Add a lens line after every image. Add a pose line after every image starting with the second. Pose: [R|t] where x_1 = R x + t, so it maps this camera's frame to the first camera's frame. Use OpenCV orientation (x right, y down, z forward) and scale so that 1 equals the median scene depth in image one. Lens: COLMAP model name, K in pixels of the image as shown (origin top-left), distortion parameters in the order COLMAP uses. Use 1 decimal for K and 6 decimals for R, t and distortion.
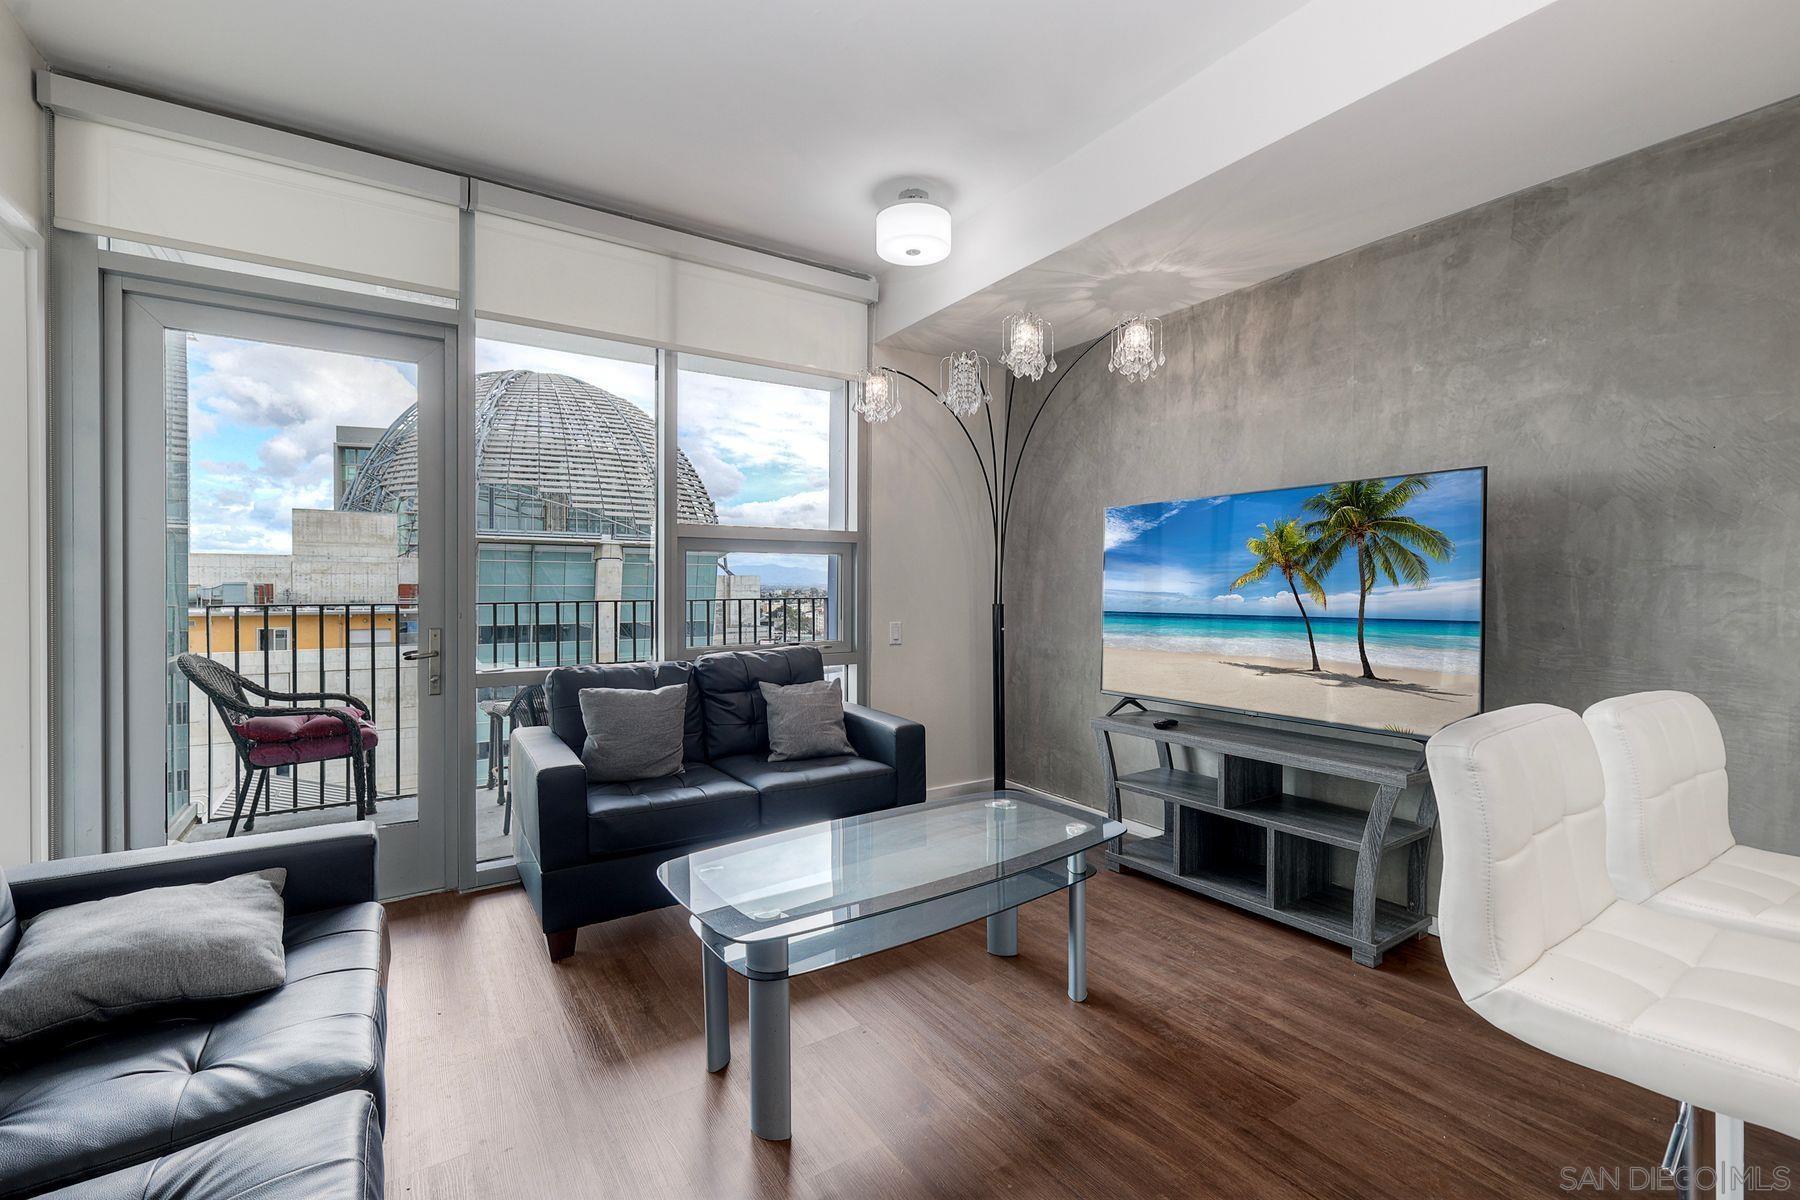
lens RADIAL K [[791.4, 0, 905.3], [0, 791.4, 597.3], [0, 0, 1]] dist [0.005766, -0.001964]
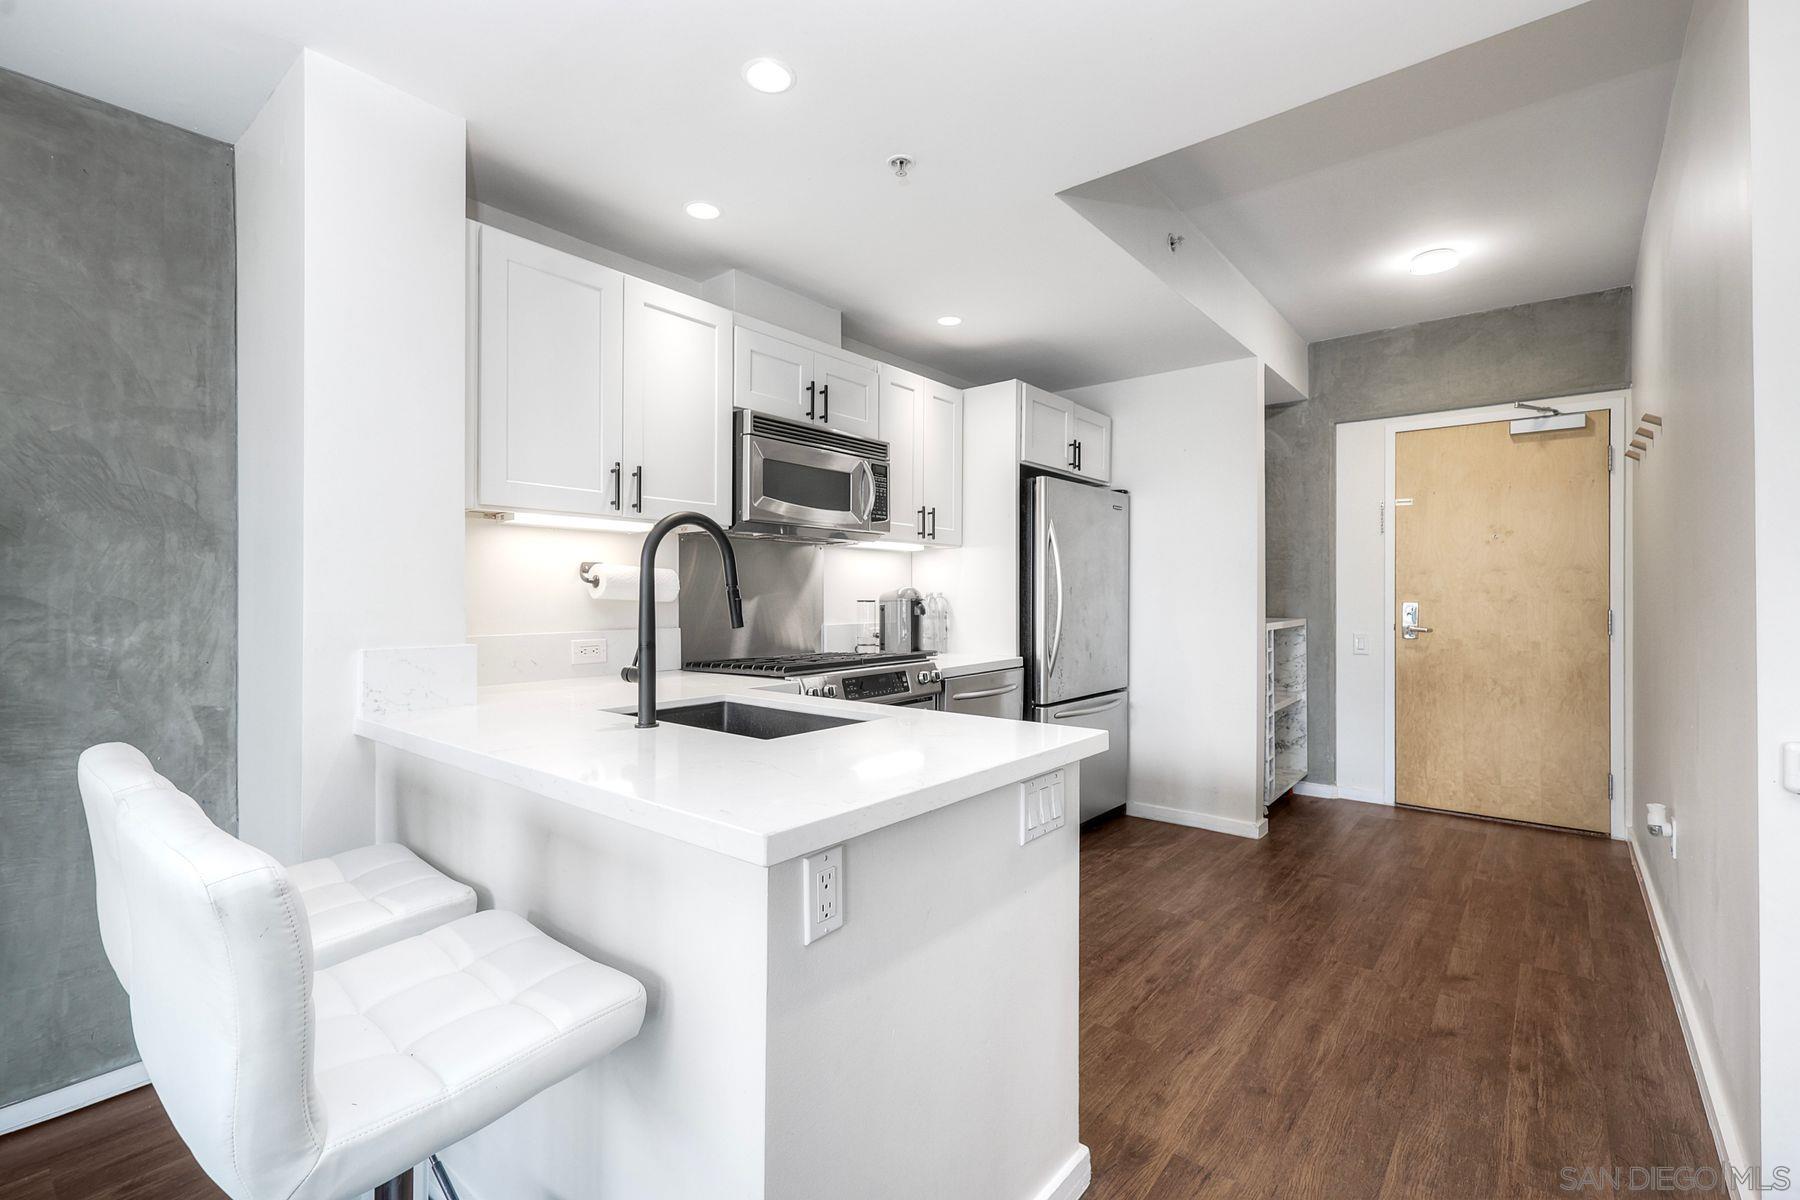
lens RADIAL K [[791.4, 0, 908.5], [0, 791.4, 593.9], [0, 0, 1]] dist [0.005766, -0.001964]
pose [[-0.307498, -0.000779, 0.951548, -0.052740], [0.008910, 0.999953, 0.003698, -0.017881], [-0.951507, 0.009616, -0.307477, 0.213481]]
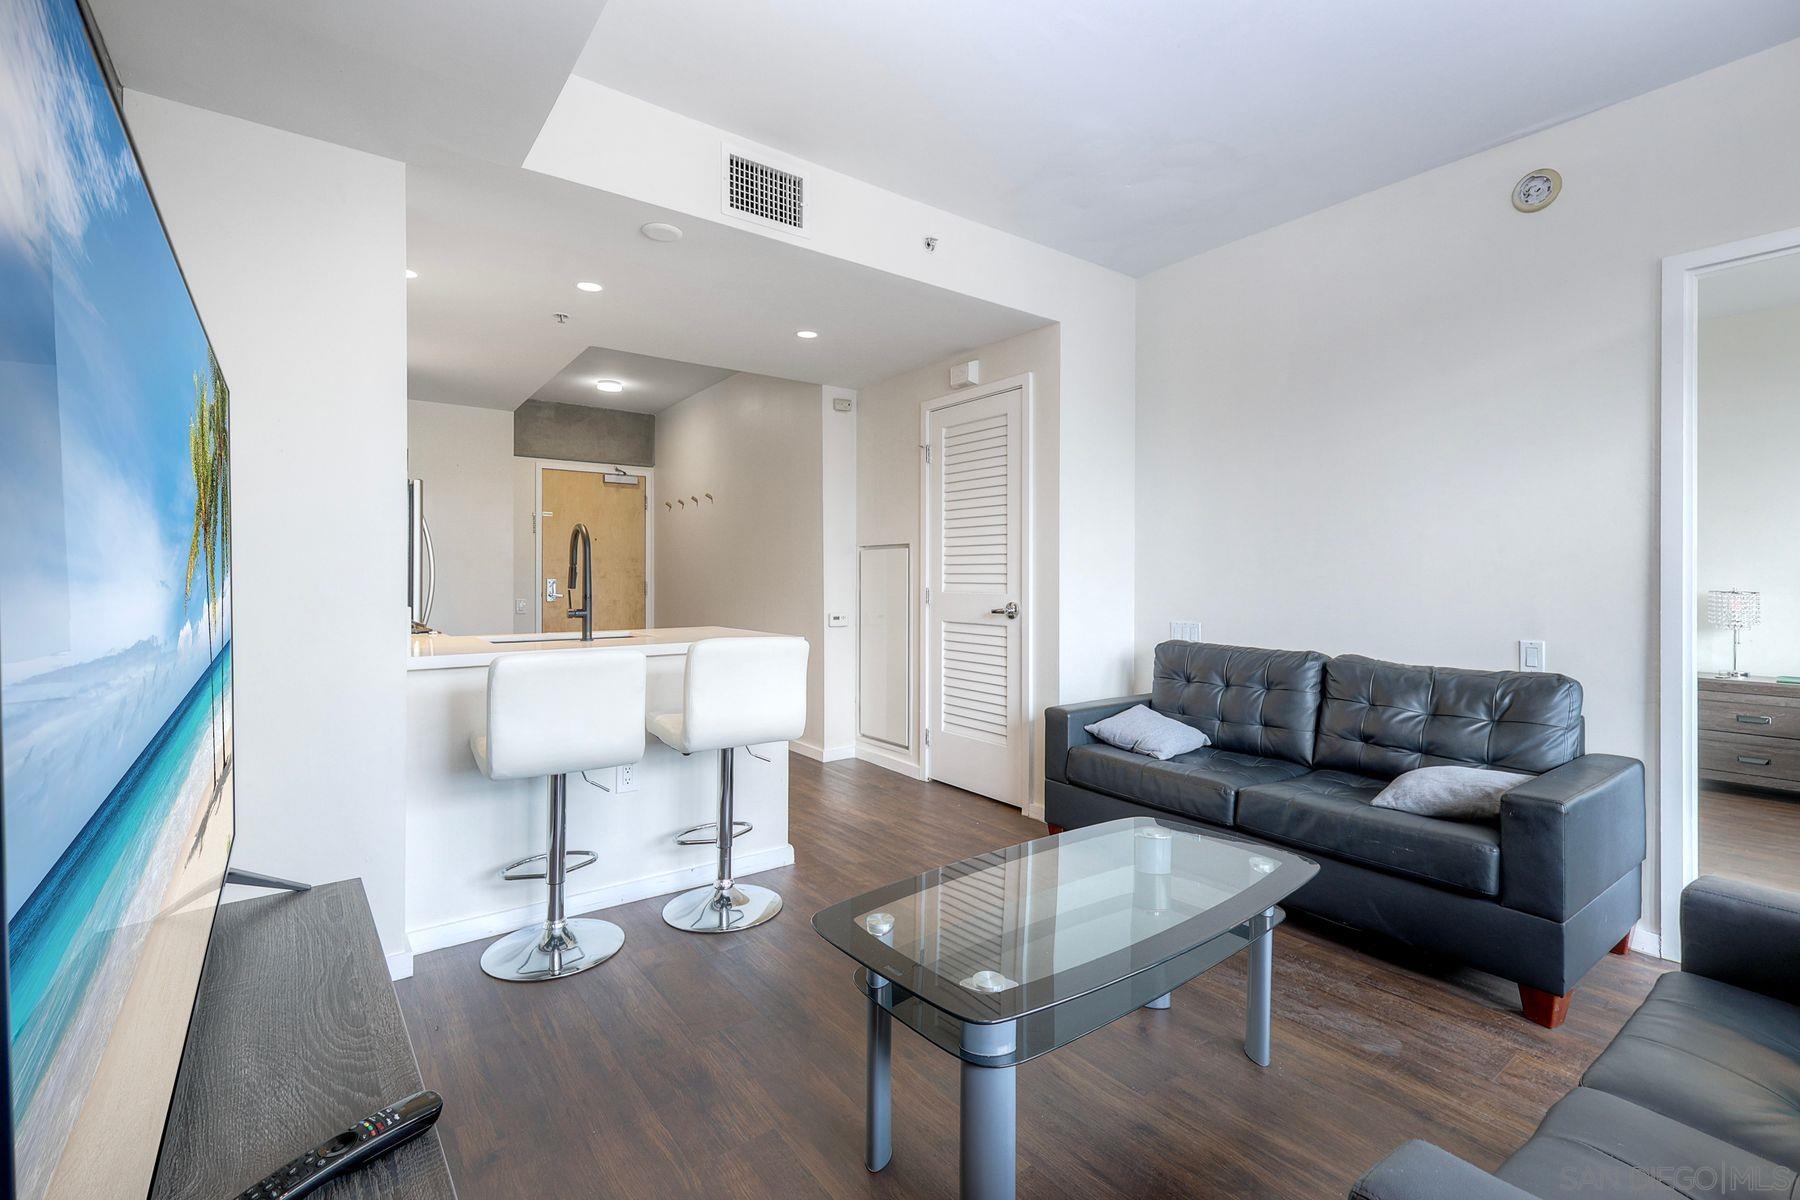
lens RADIAL K [[791.4, 0, 919.6], [0, 791.4, 577.2], [0, 0, 1]] dist [0.005766, -0.001964]
pose [[-0.996444, -0.001023, -0.084250, 0.167624], [-0.001956, 0.999938, 0.011001, -0.017976], [0.084233, 0.011127, -0.996384, 1.196957]]
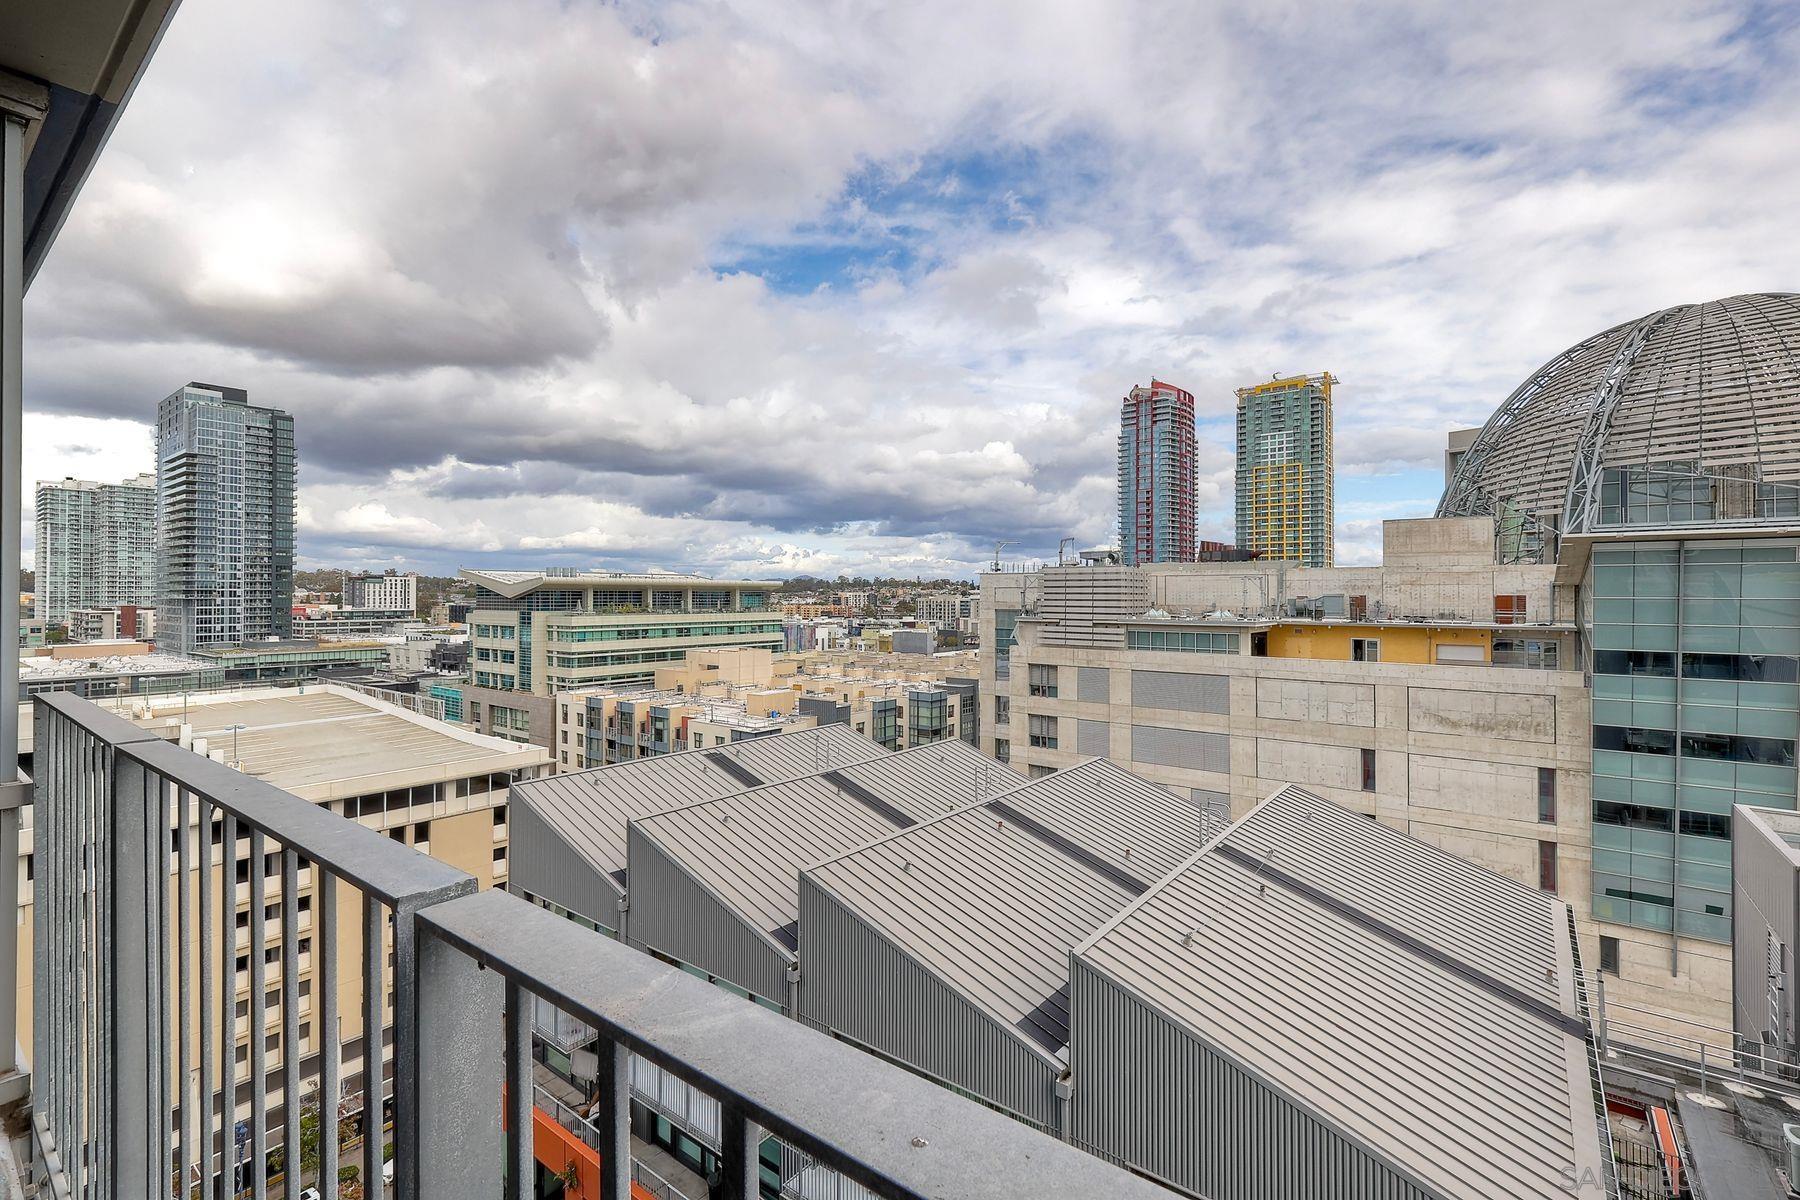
lens RADIAL K [[791.4, 0, 894.7], [0, 791.4, 582.1], [0, 0, 1]] dist [0.005766, -0.001964]
pose [[0.322565, -0.017783, -0.946380, -0.431816], [-0.011723, 0.999672, -0.022780, -0.085669], [0.946475, 0.018442, 0.322251, 2.014250]]
